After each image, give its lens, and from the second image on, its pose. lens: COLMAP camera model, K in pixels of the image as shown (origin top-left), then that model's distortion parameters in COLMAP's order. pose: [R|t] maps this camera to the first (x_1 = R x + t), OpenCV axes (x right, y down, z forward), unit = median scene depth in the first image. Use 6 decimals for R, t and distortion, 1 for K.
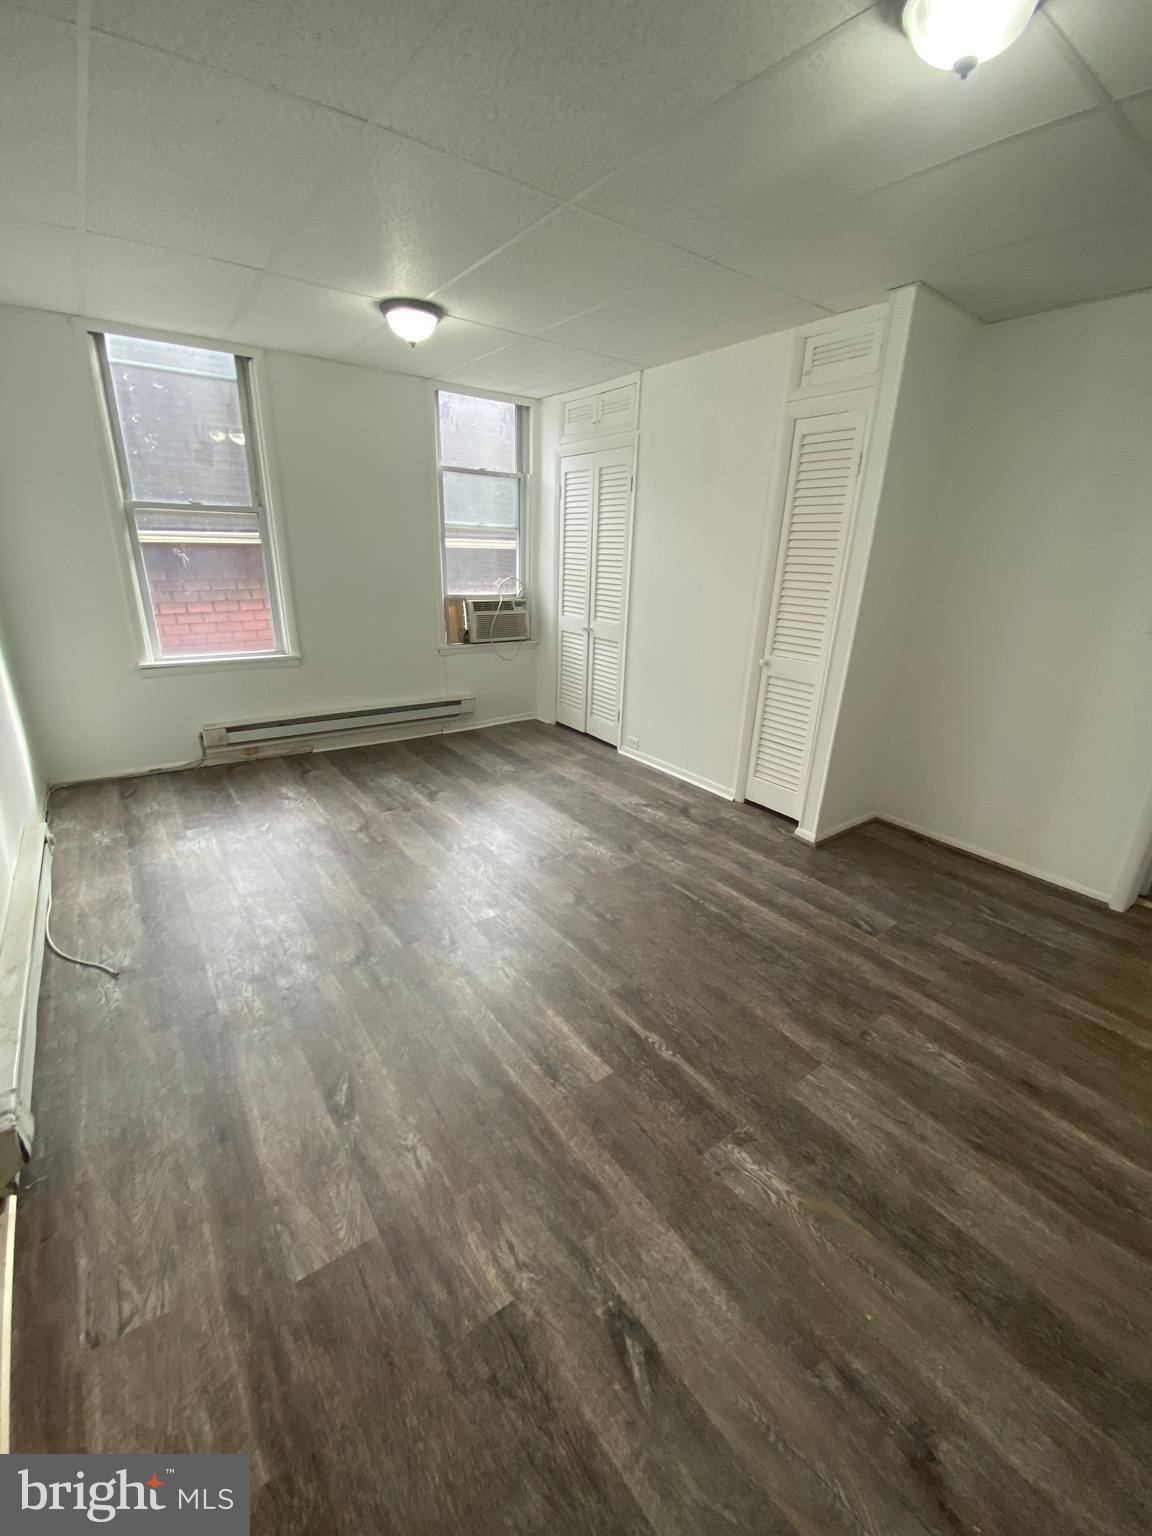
lens RADIAL K [[621.6, 0, 581.3], [0, 621.6, 767.3], [0, 0, 1]] dist [0.035330, -0.022274]
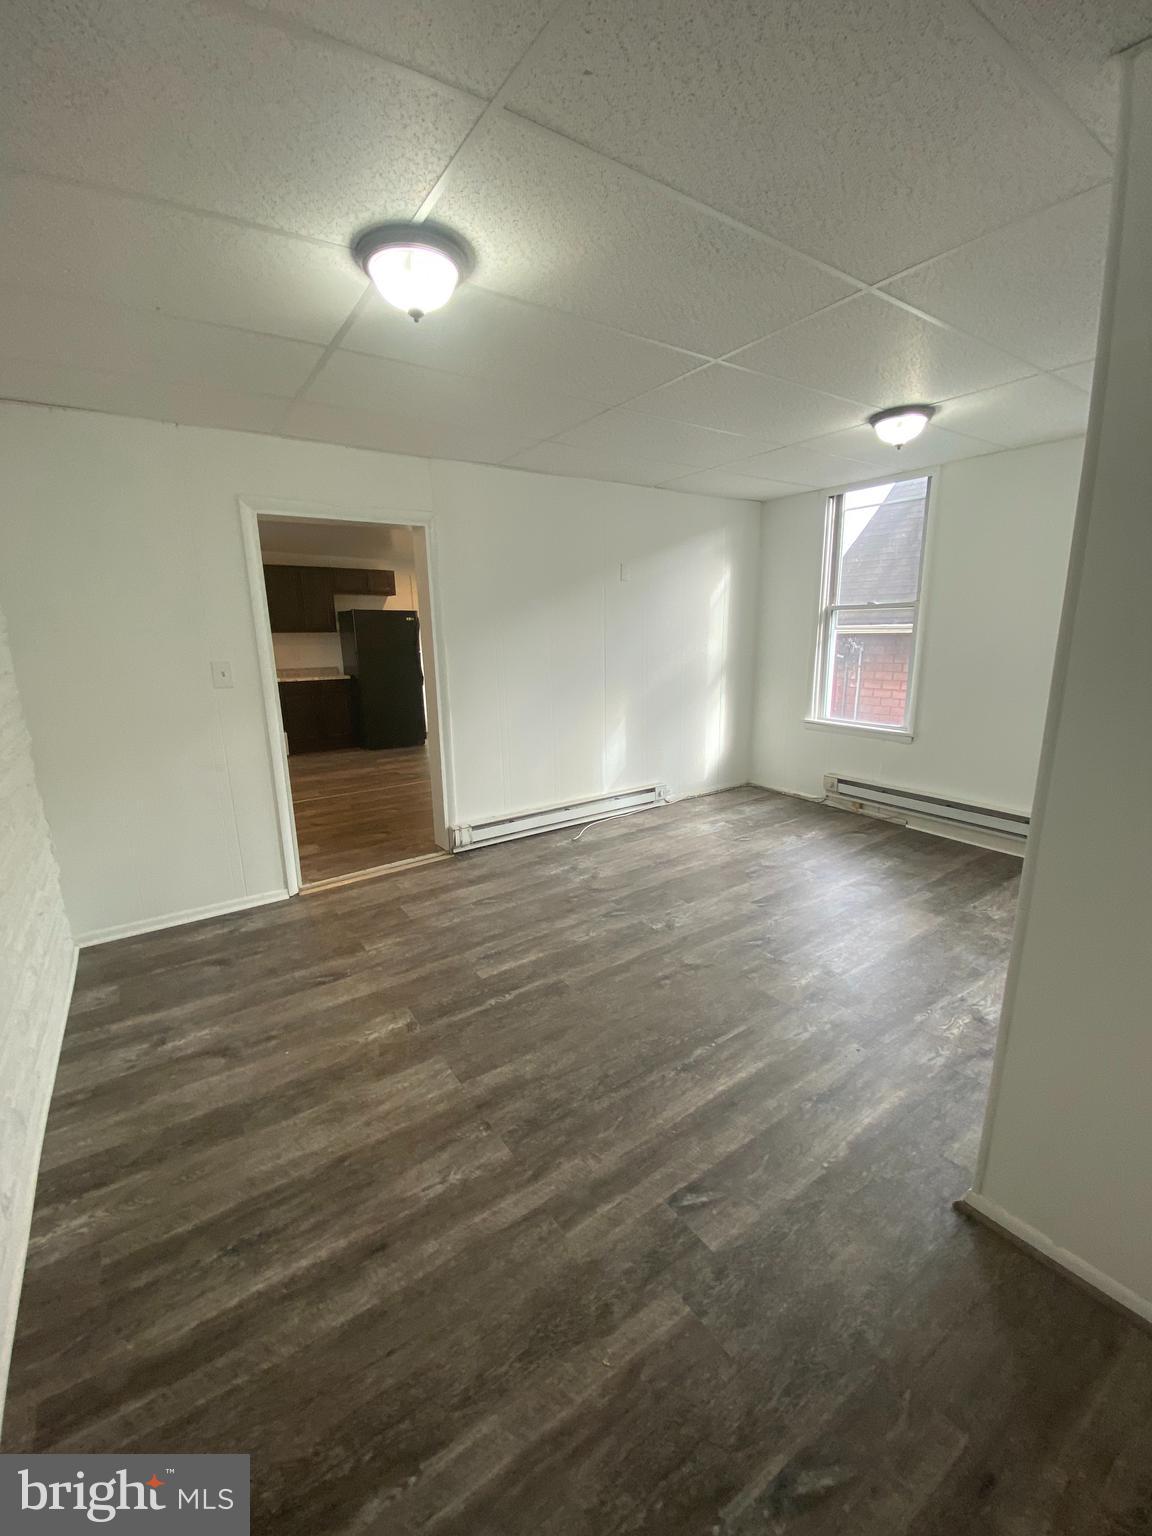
lens RADIAL K [[621.6, 0, 581.3], [0, 621.6, 767.3], [0, 0, 1]] dist [0.035330, -0.022274]
pose [[-0.035845, 0.188581, -0.981403, 0.965288], [-0.320838, 0.927878, 0.190015, -0.229124], [0.946456, 0.321682, 0.027244, 0.708127]]
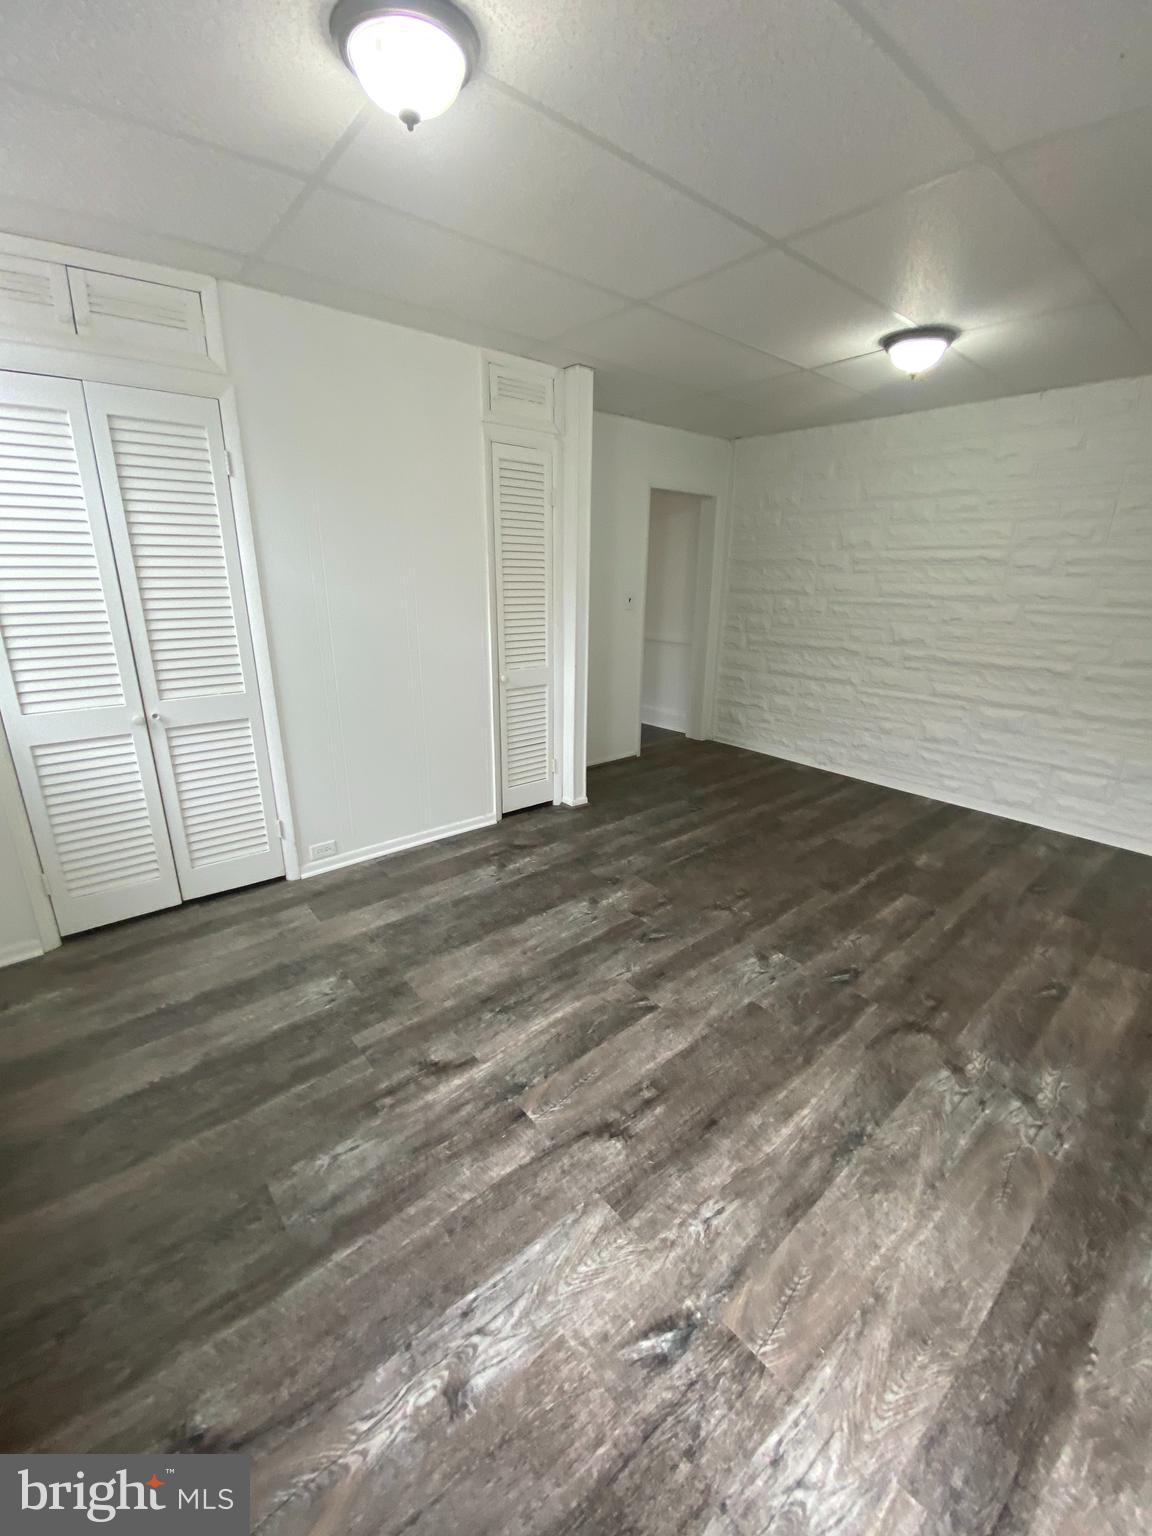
lens RADIAL K [[623.9, 0, 583.6], [0, 623.9, 767.4], [0, 0, 1]] dist [0.017144, -0.021422]
pose [[-0.071577, -0.336429, 0.938985, -0.896905], [0.320948, 0.883564, 0.341038, -0.427008], [-0.944388, 0.325775, 0.044733, 1.112056]]
